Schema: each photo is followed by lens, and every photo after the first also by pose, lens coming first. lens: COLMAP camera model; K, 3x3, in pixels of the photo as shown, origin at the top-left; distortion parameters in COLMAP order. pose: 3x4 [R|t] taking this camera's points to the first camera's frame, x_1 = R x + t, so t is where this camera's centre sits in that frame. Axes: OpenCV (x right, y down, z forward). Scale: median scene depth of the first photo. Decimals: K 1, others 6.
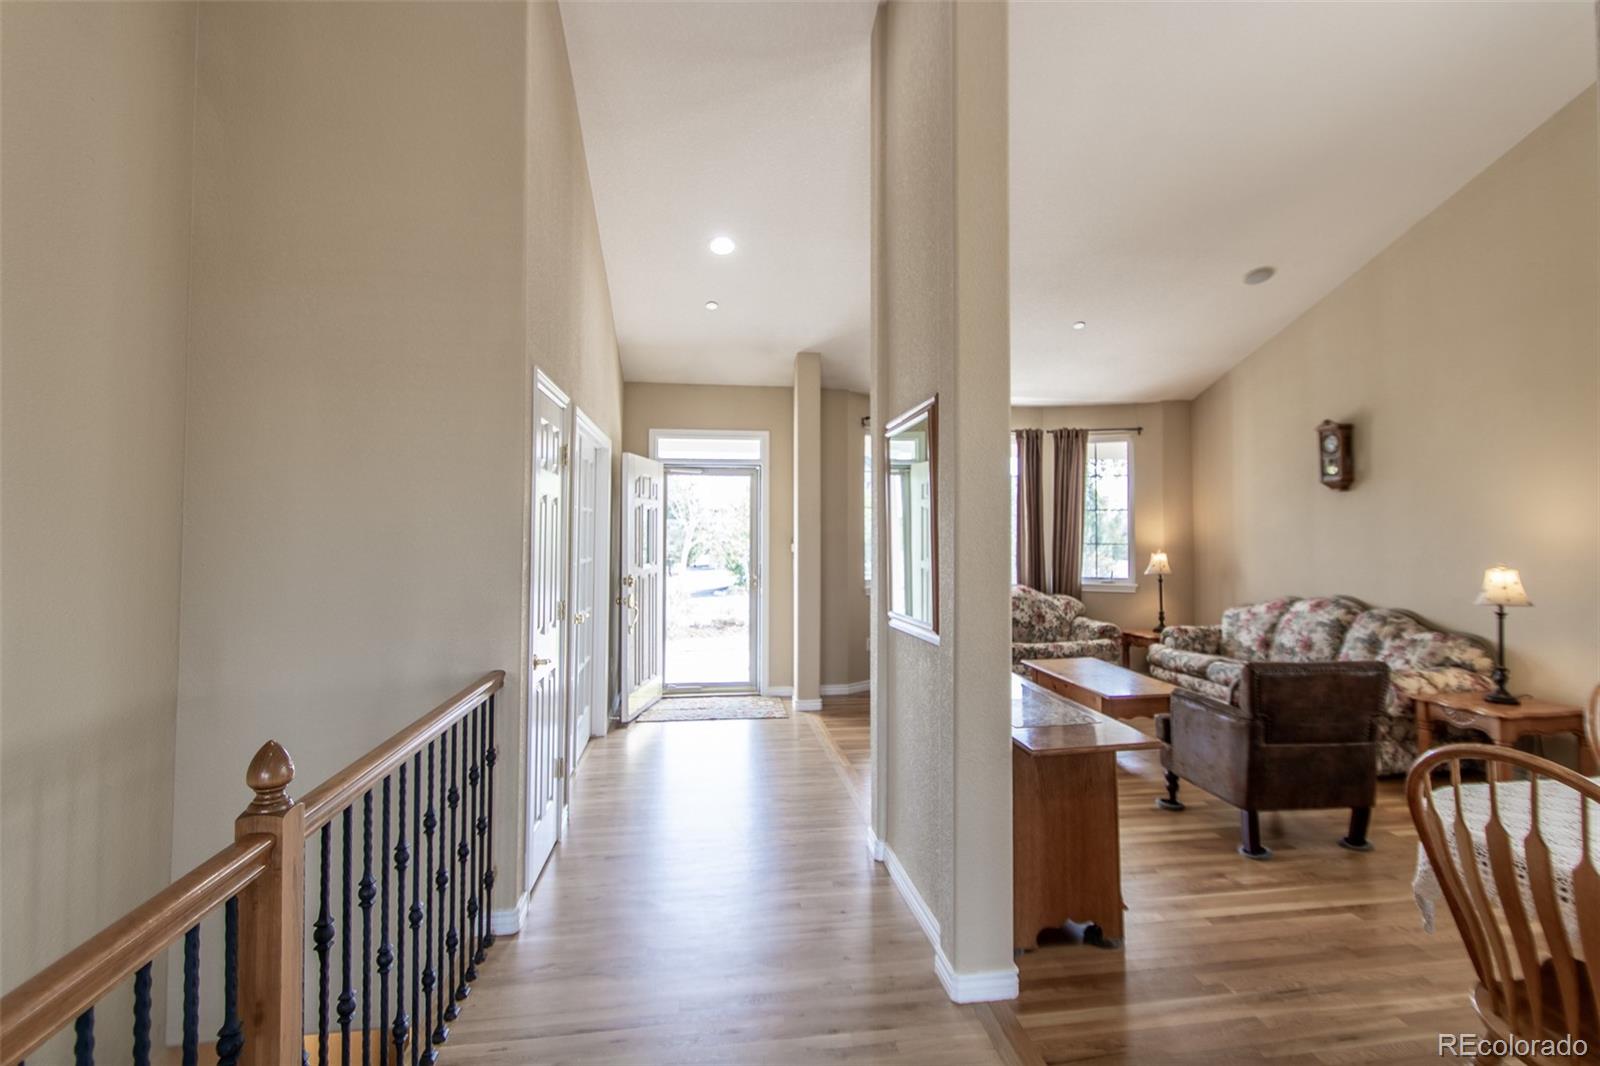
lens RADIAL K [[749.0, 0, 795.3], [0, 749.0, 521.9], [0, 0, 1]] dist [0.000028, -0.001118]
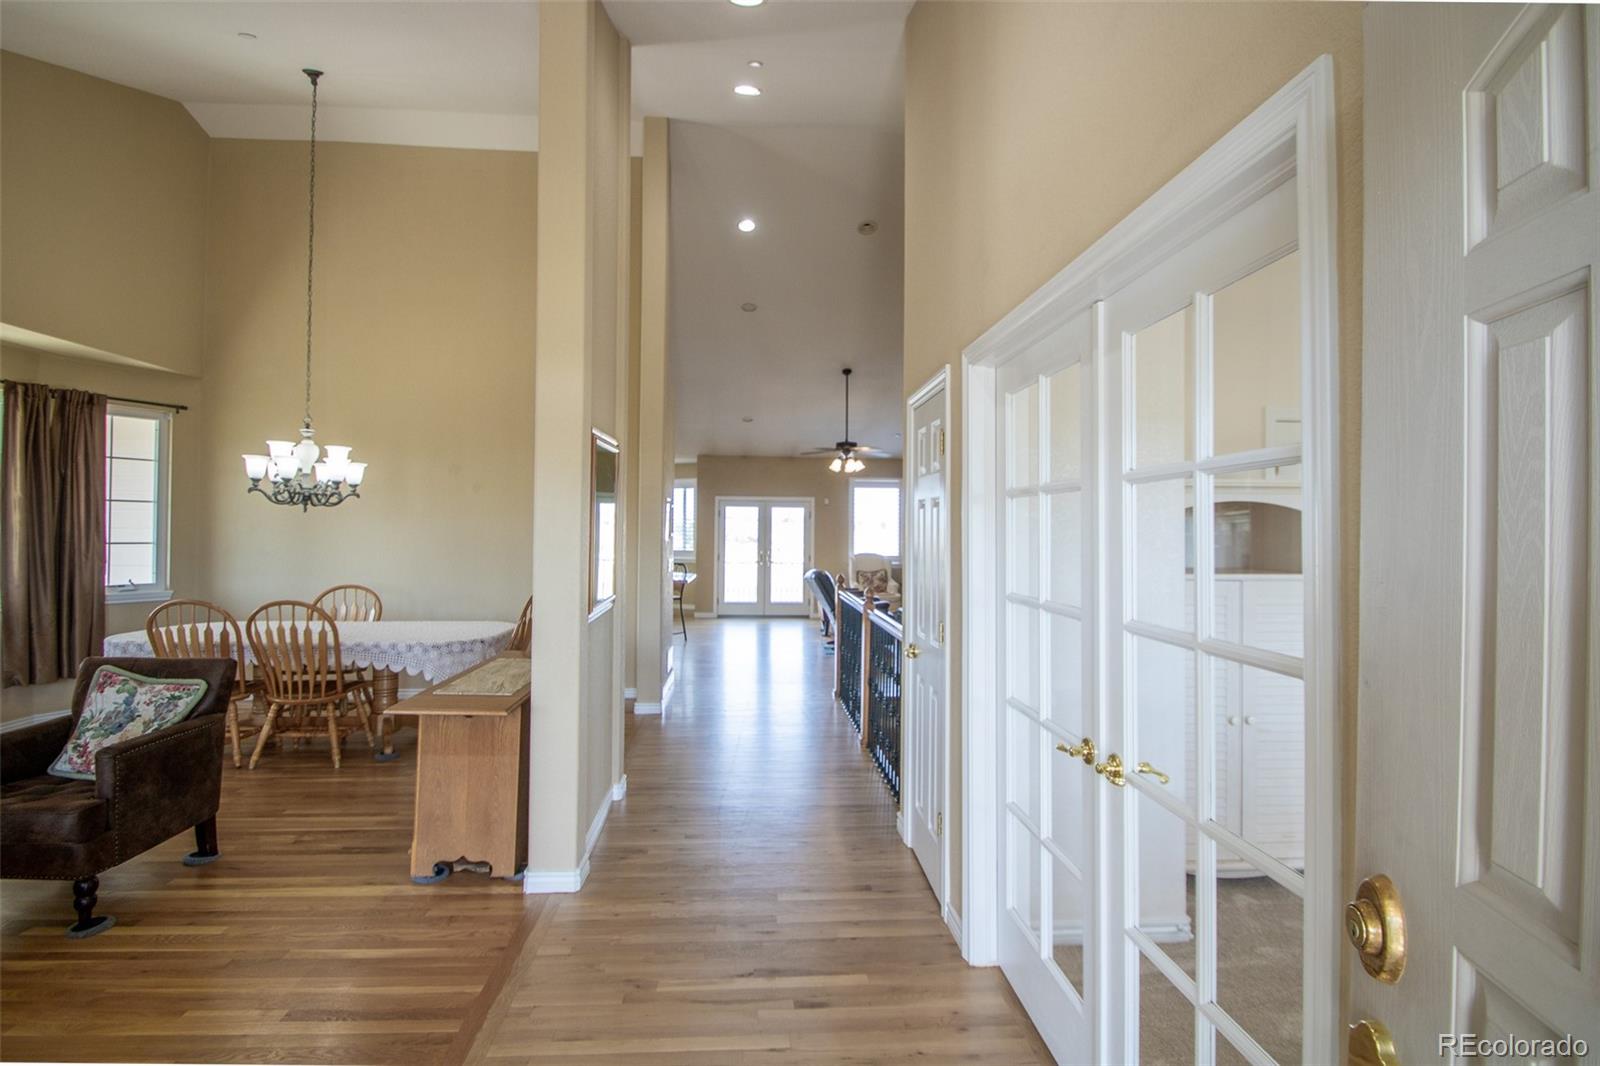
lens RADIAL K [[752.8, 0, 796.9], [0, 752.8, 517.4], [0, 0, 1]] dist [0.025818, -0.023693]
pose [[-0.998469, -0.010013, 0.054392, -0.108015], [-0.011861, 0.999360, -0.033756, 0.009899], [-0.054019, -0.034349, -0.997949, 0.999159]]
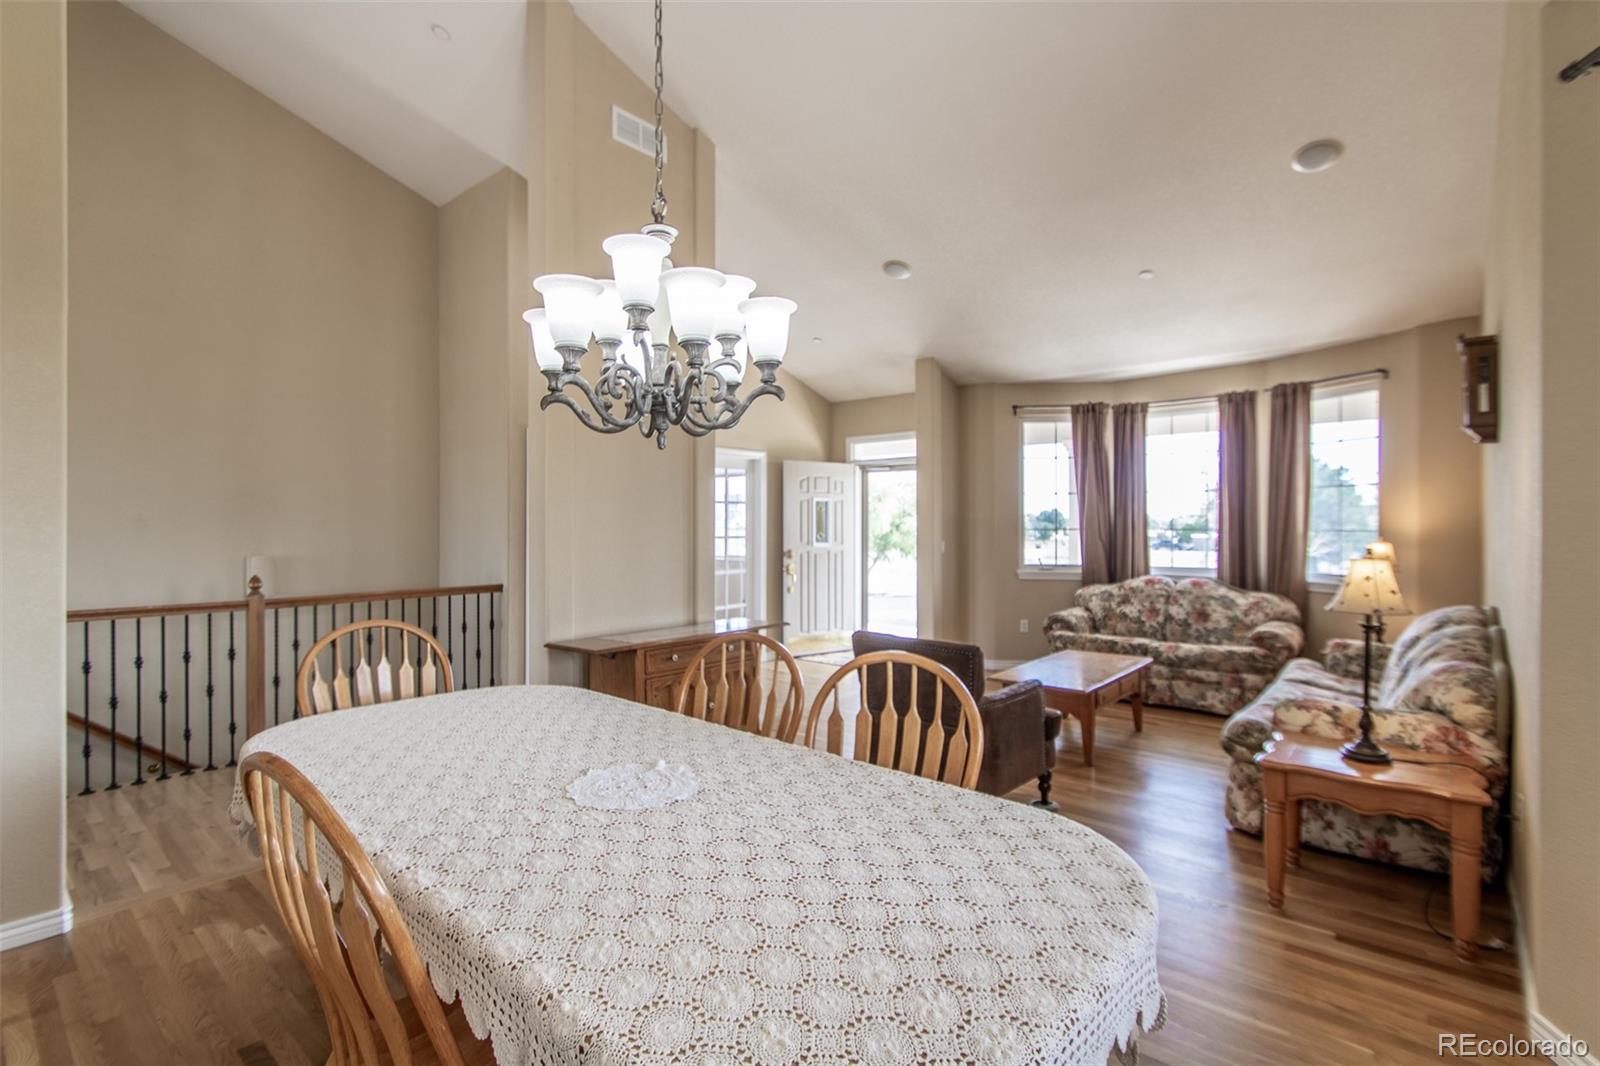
lens RADIAL K [[736.6, 0, 813.1], [0, 736.6, 527.5], [0, 0, 1]] dist [0.014200, -0.000744]
pose [[0.671856, -0.001251, -0.740681, 0.685633], [0.014496, 0.999829, 0.011461, 0.012295], [0.740540, -0.018437, 0.671760, 0.118358]]
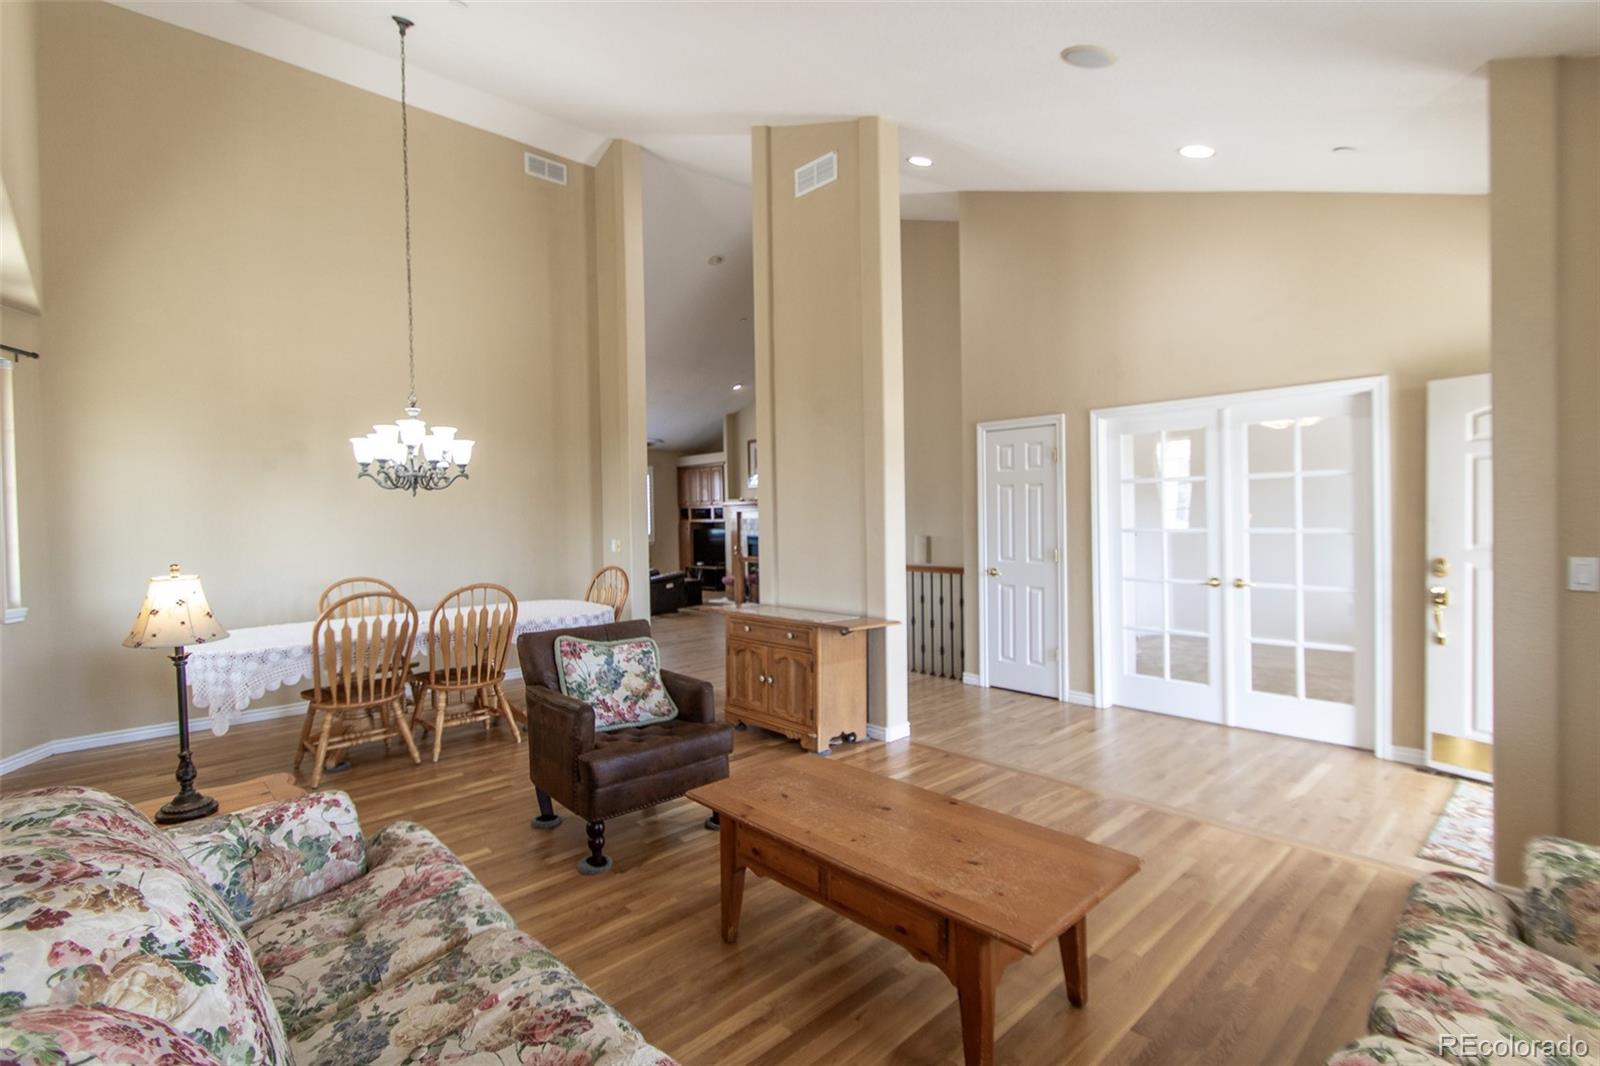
lens RADIAL K [[749.0, 0, 795.3], [0, 749.0, 521.9], [0, 0, 1]] dist [0.000028, -0.001118]
pose [[-0.803103, 0.016784, -0.595604, 0.565412], [0.024881, 0.999676, -0.005379, 0.022060], [0.595321, -0.019139, -0.803260, 1.050821]]
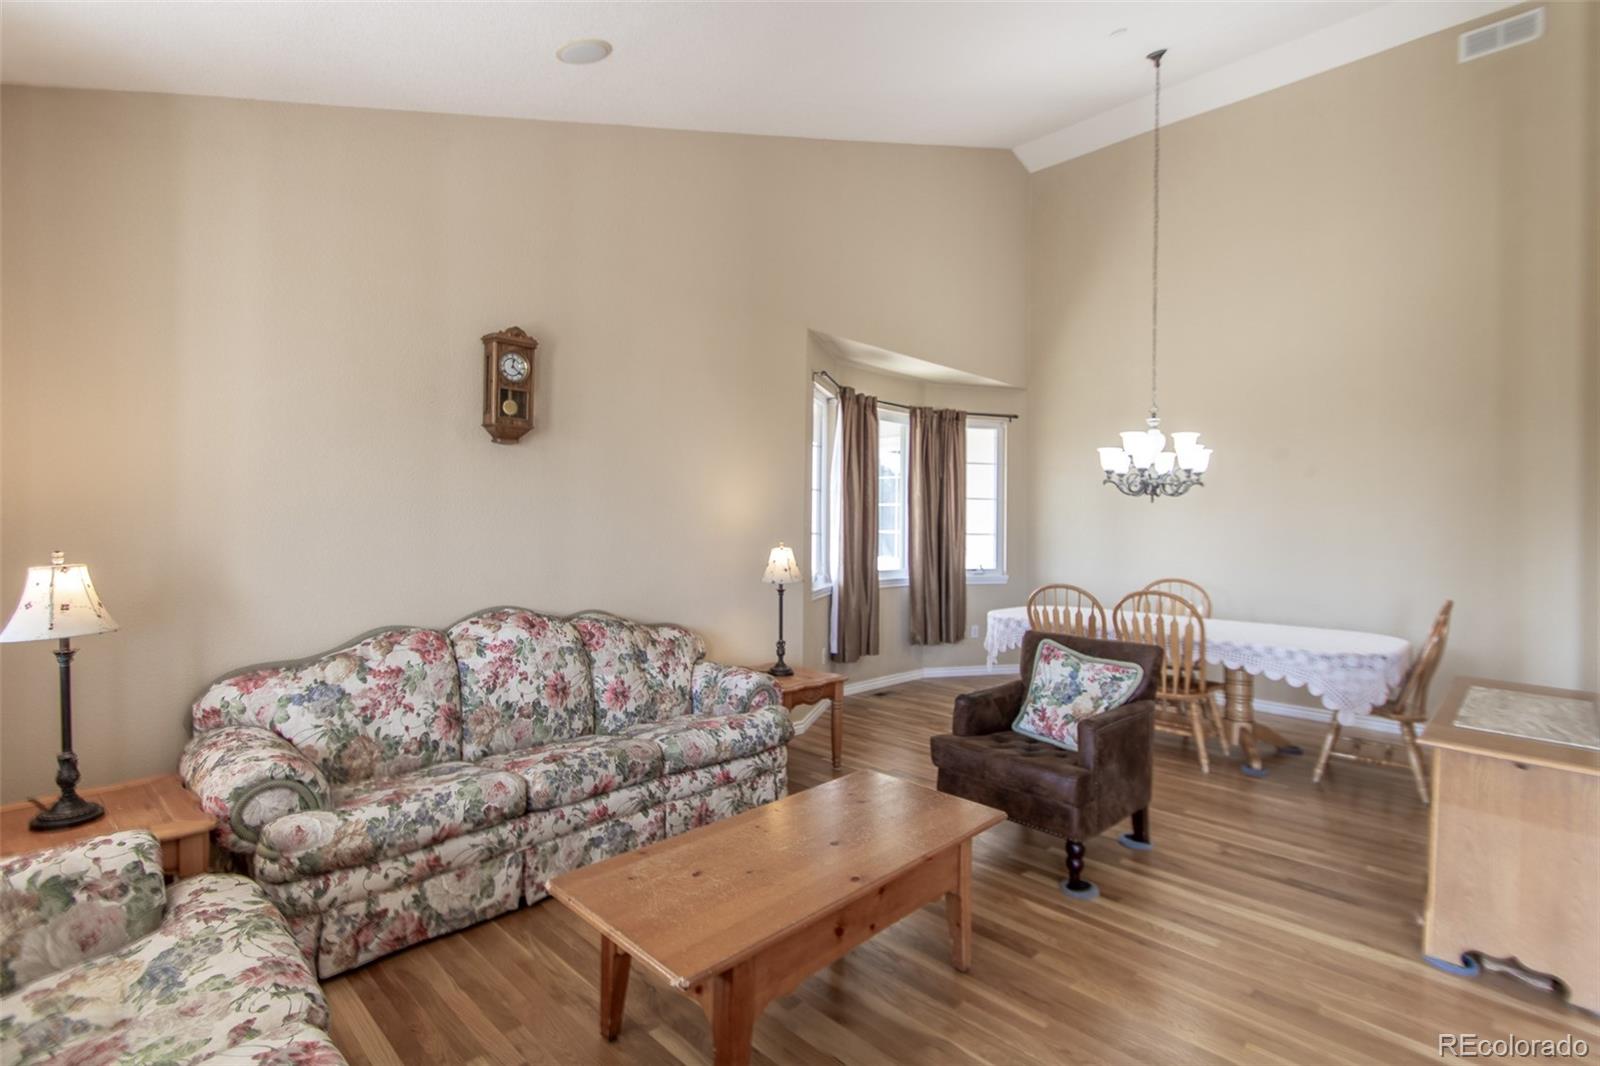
lens RADIAL K [[749.0, 0, 795.3], [0, 749.0, 521.9], [0, 0, 1]] dist [0.000028, -0.001118]
pose [[-0.617012, -0.005289, 0.786936, 0.061325], [-0.025497, 0.999587, -0.013273, 0.023060], [-0.786541, -0.028254, -0.616892, 1.003727]]
